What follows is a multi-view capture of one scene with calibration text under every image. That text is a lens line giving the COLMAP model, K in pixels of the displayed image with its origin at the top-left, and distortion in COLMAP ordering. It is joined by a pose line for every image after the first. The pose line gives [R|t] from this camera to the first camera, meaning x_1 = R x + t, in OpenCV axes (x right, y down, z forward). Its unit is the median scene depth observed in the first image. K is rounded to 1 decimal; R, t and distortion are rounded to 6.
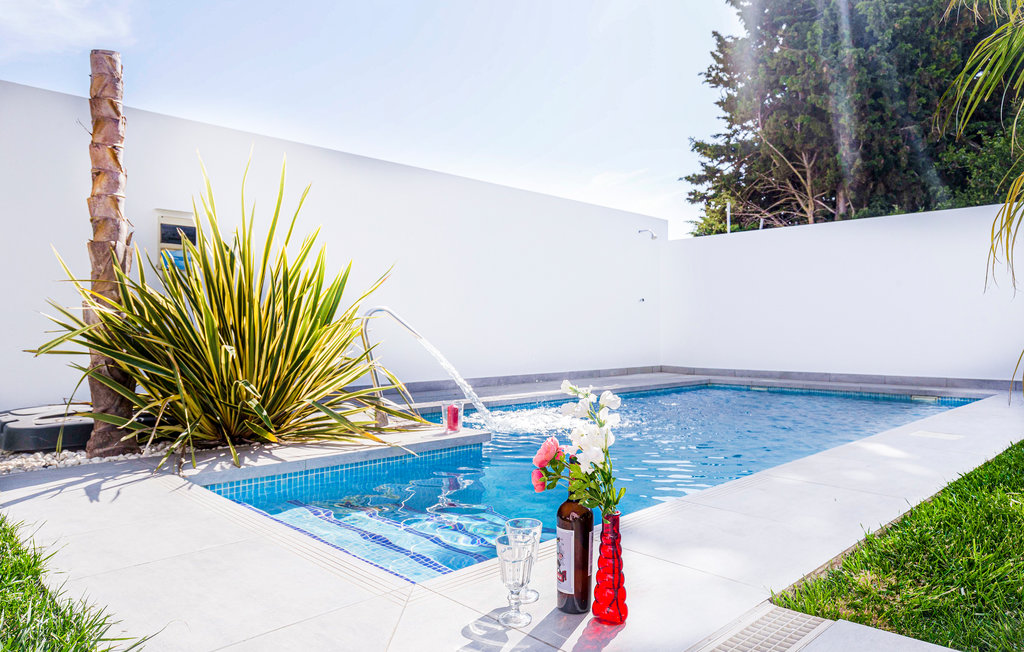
lens RADIAL K [[673.0, 0, 512.0], [0, 673.0, 326.0], [0, 0, 1]] dist [-0.019703, -0.000492]
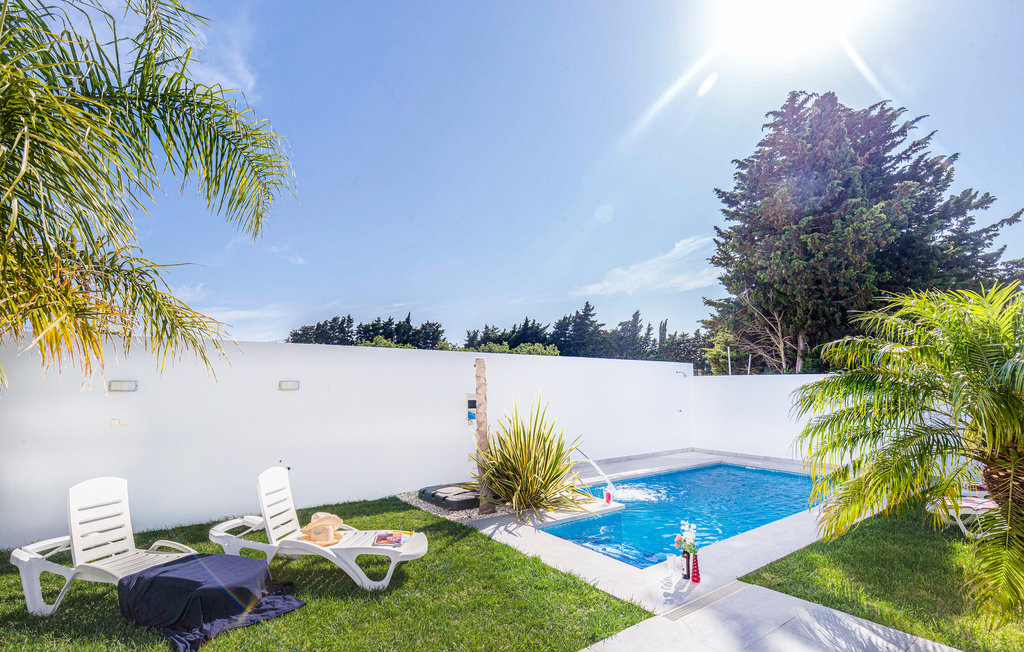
lens RADIAL K [[468.1, 0, 512.0], [0, 468.1, 326.0], [0, 0, 1]] dist [0.001276, 0.000020]
pose [[0.991026, -0.016244, -0.132675, -0.119017], [0.000391, 0.992936, -0.118651, -0.163824], [0.133666, 0.117535, 0.984032, -0.456018]]
